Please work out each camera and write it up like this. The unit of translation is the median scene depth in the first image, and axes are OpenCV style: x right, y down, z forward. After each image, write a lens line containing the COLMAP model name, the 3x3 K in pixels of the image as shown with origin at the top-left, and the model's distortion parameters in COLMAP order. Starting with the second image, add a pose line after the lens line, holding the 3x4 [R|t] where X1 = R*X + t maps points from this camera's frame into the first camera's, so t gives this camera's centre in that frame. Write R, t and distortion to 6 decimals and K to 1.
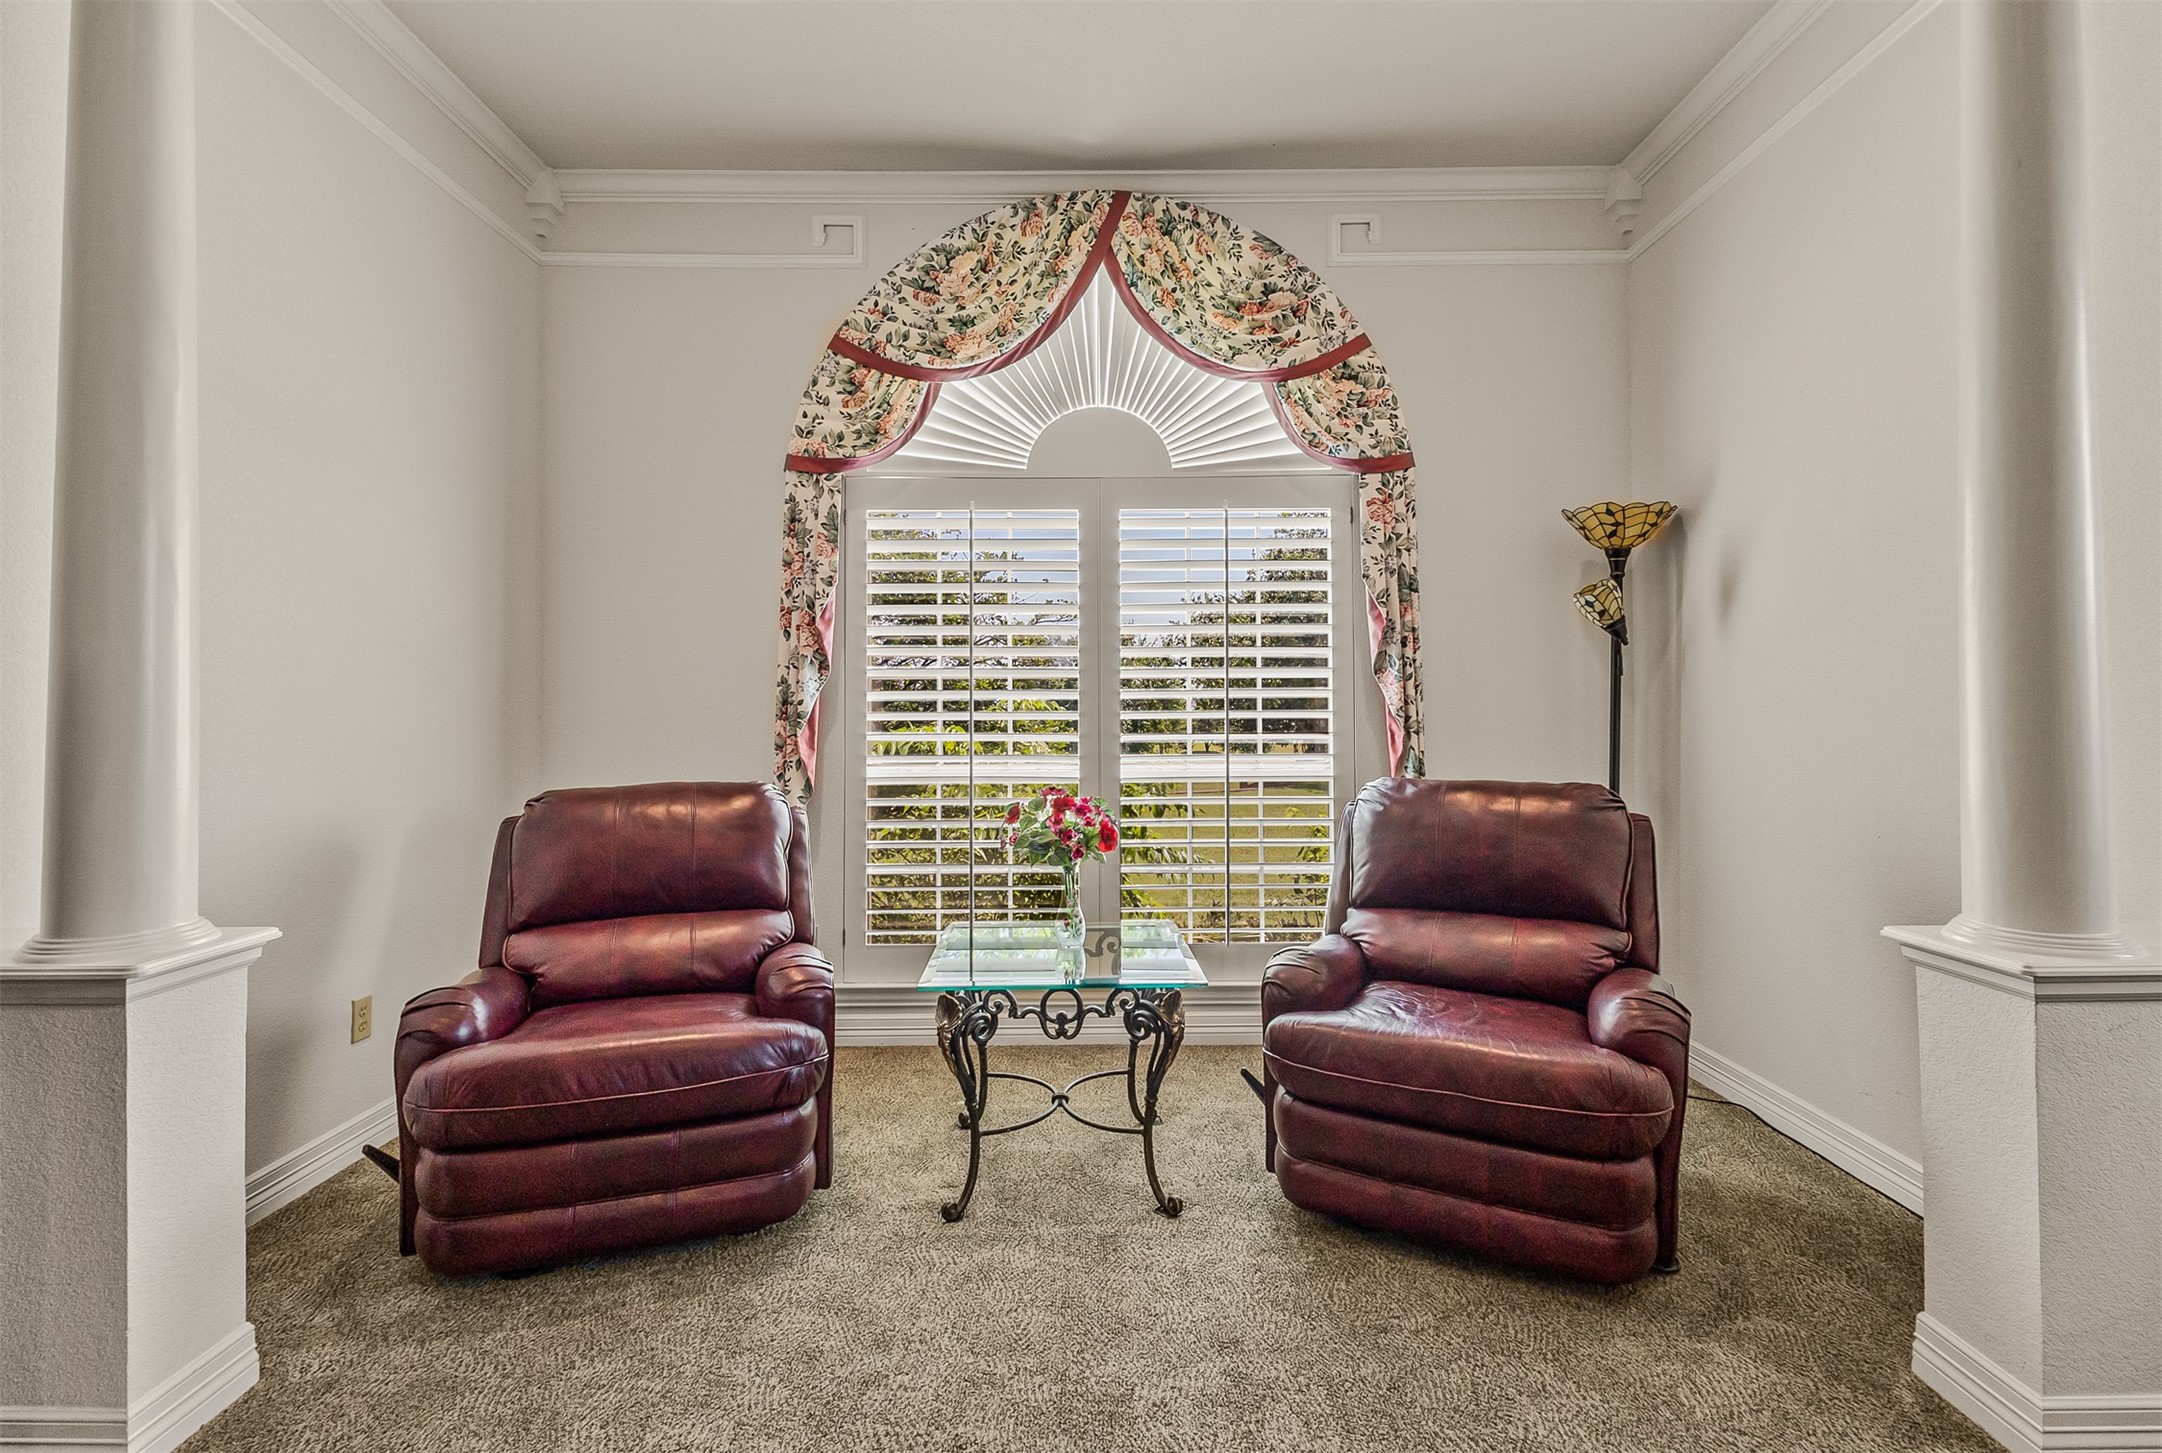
lens RADIAL K [[987.2, 0, 1082.3], [0, 987.2, 702.2], [0, 0, 1]] dist [0.011142, 0.000106]
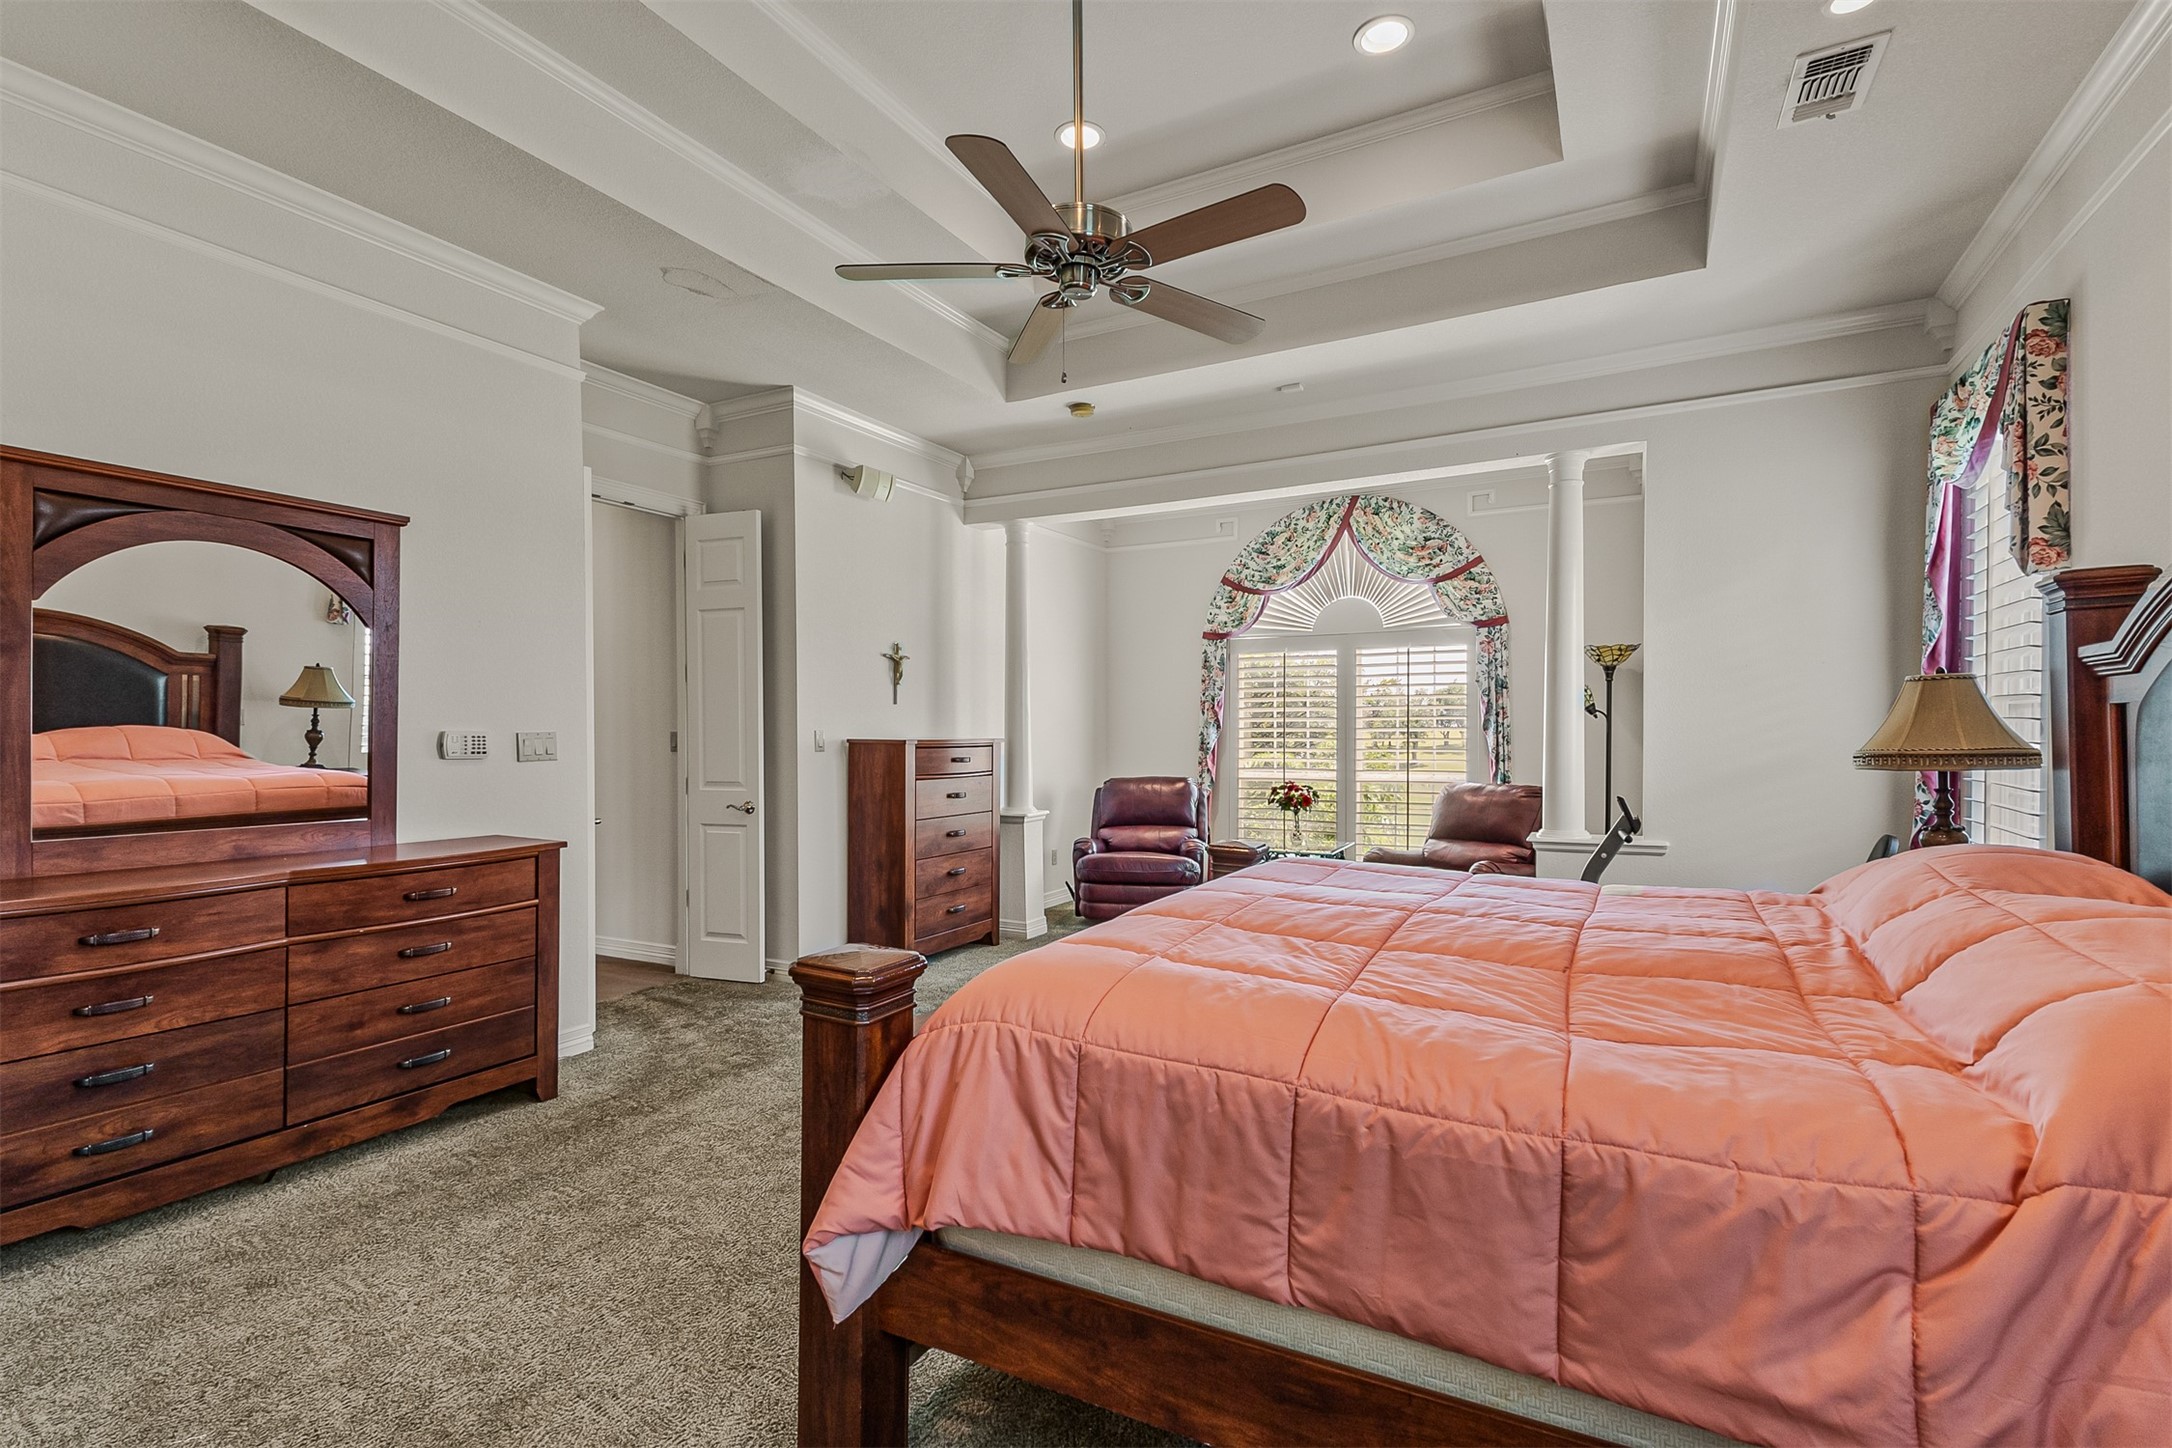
lens RADIAL K [[991.8, 0, 1083.0], [0, 991.8, 723.4], [0, 0, 1]] dist [0.011142, 0.000106]
pose [[0.875009, -0.003108, -0.484097, 0.551620], [0.005631, 0.999977, 0.003757, -0.054448], [0.484075, -0.006013, 0.875006, -1.100999]]
